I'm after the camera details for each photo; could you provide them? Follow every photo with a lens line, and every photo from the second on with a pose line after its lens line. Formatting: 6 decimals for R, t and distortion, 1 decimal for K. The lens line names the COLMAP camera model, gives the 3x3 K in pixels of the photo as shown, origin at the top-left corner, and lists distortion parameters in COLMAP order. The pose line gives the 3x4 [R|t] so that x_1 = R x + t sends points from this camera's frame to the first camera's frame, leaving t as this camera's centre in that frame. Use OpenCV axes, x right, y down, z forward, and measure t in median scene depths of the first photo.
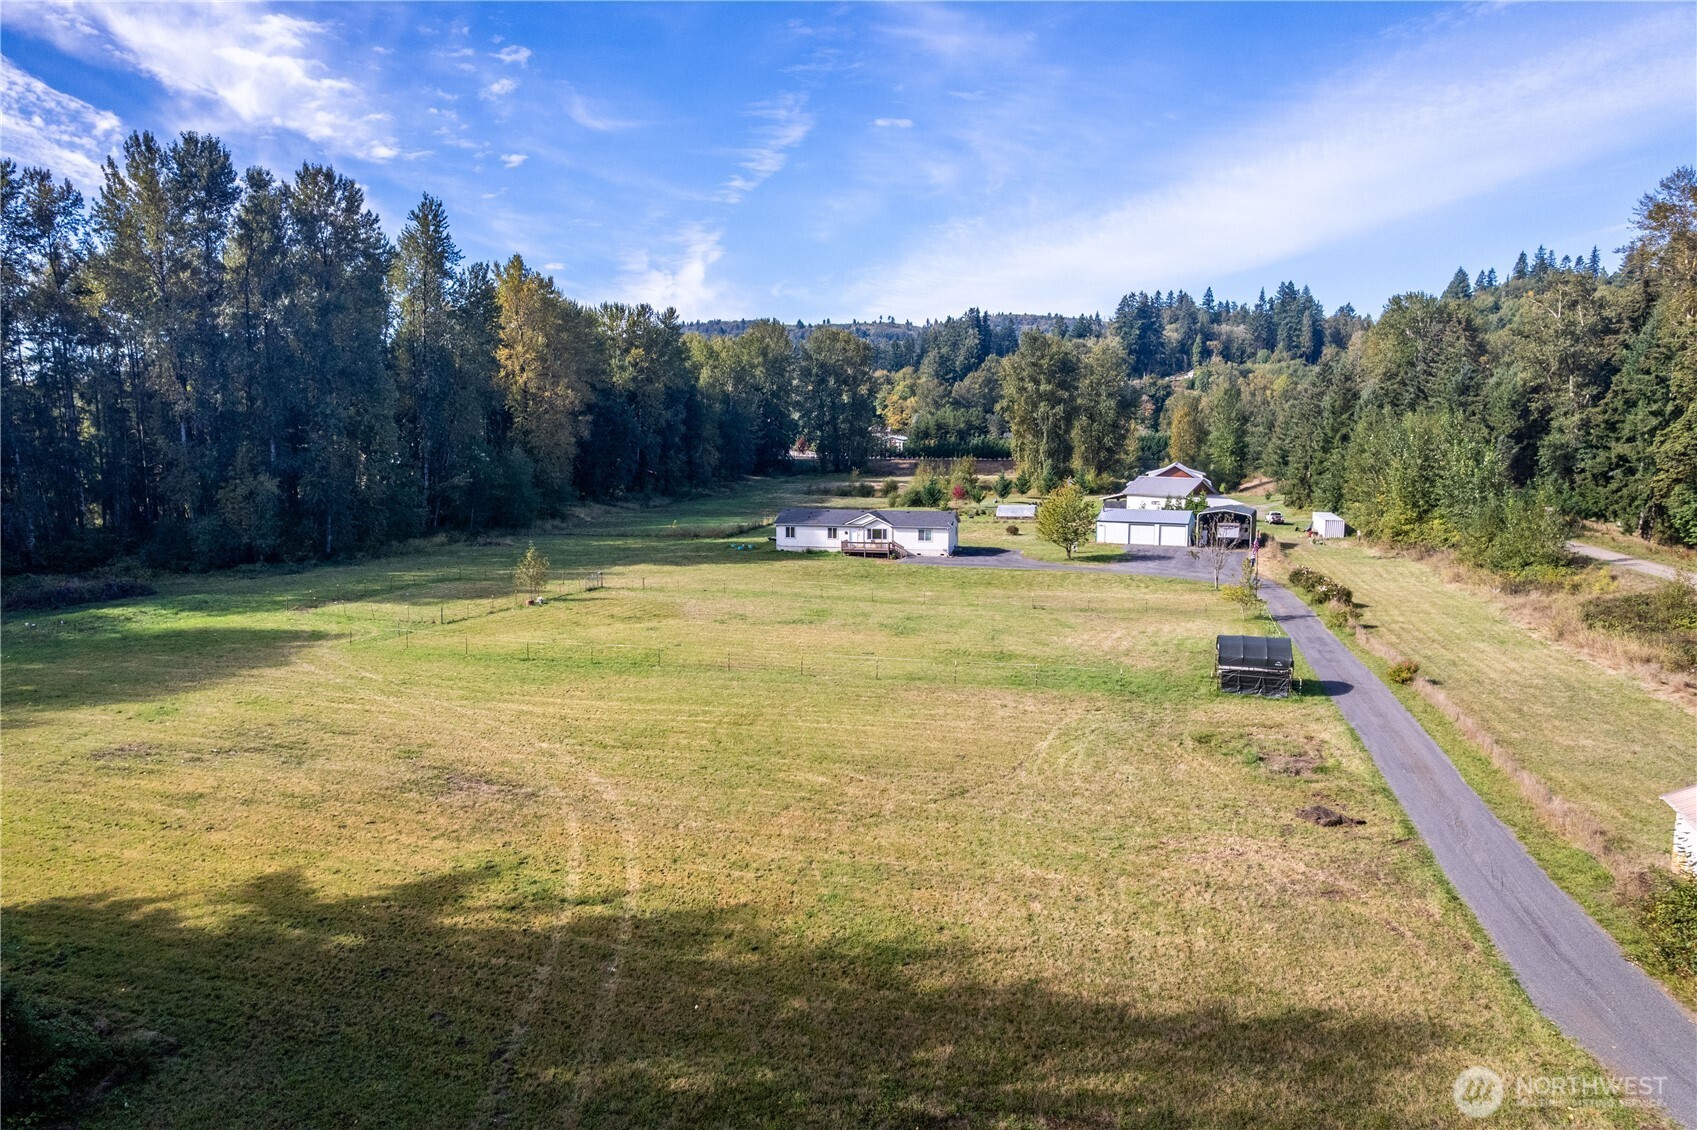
lens RADIAL K [[1142.3, 0, 814.6], [0, 1142.3, 562.7], [0, 0, 1]] dist [-0.048281, 0.052870]
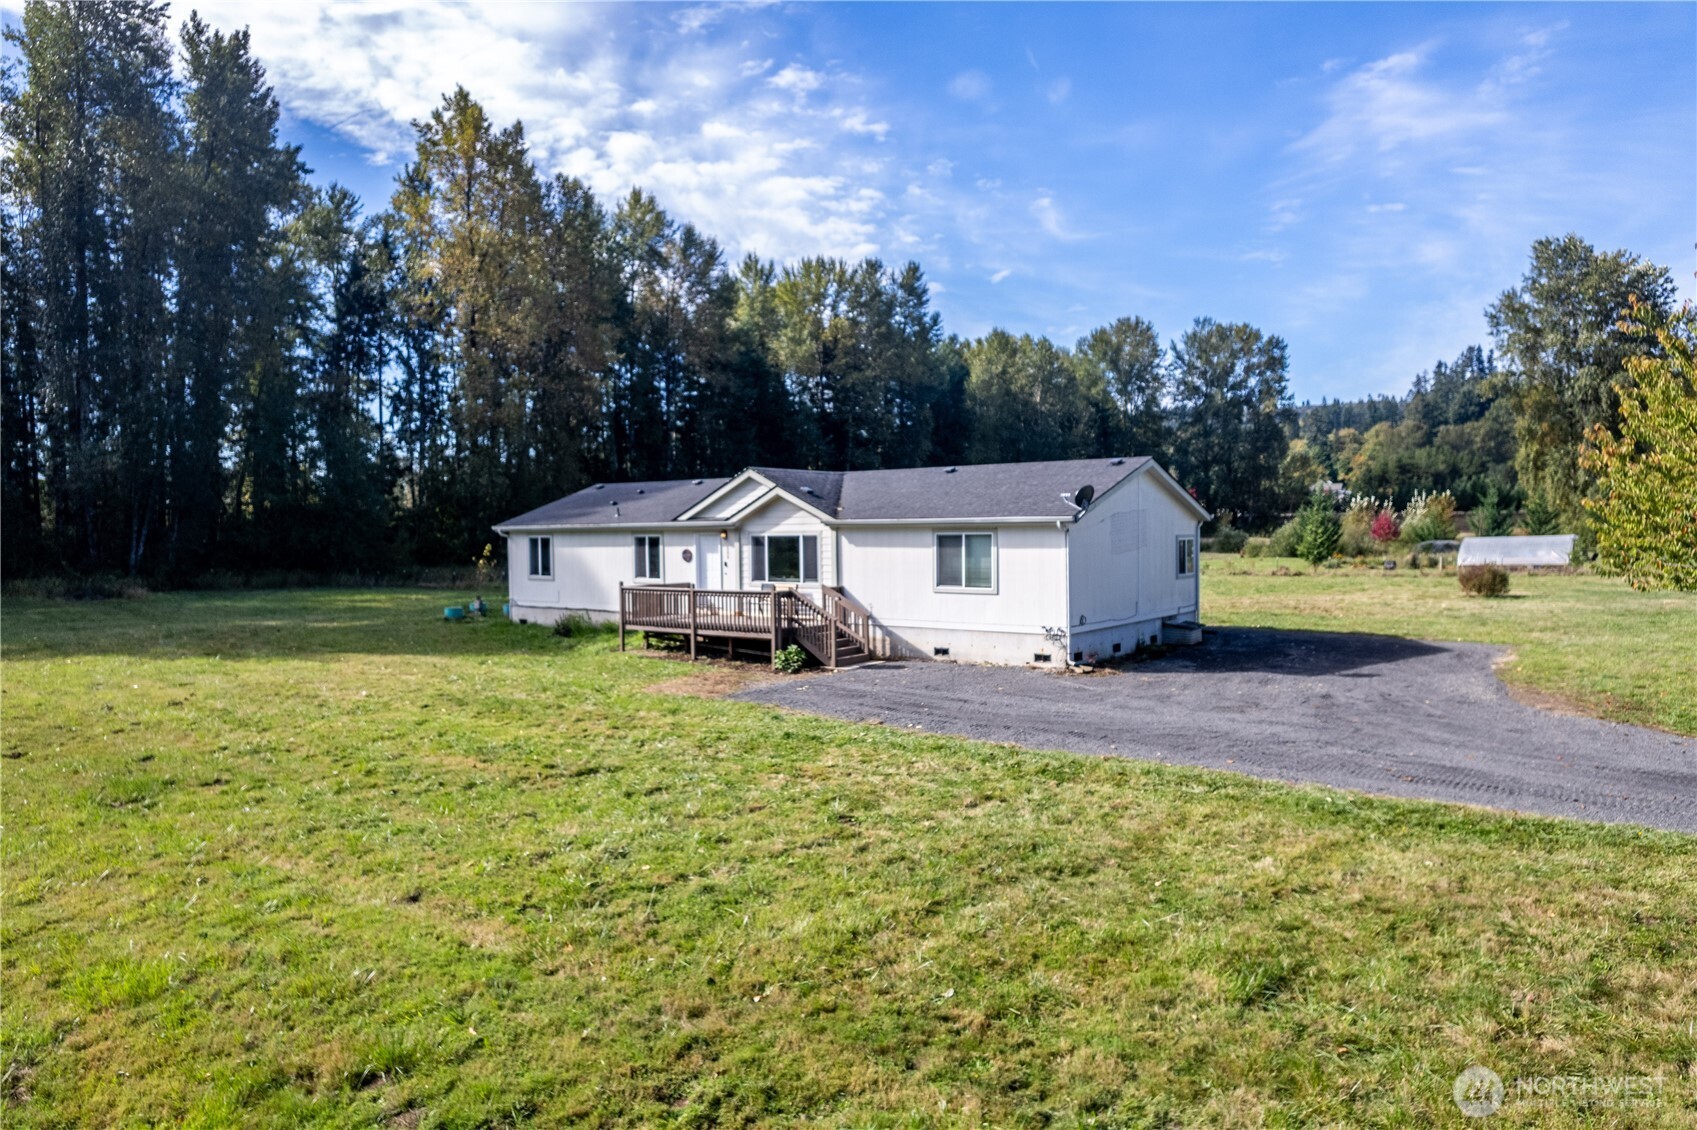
lens RADIAL K [[1106.4, 0, 843.3], [0, 1106.4, 568.0], [0, 0, 1]] dist [-0.032893, 0.001463]
pose [[0.923481, 0.004790, -0.383613, 0.080421], [-0.034292, 0.996950, -0.070102, -0.004237], [0.382107, 0.077893, 0.920829, 0.424998]]
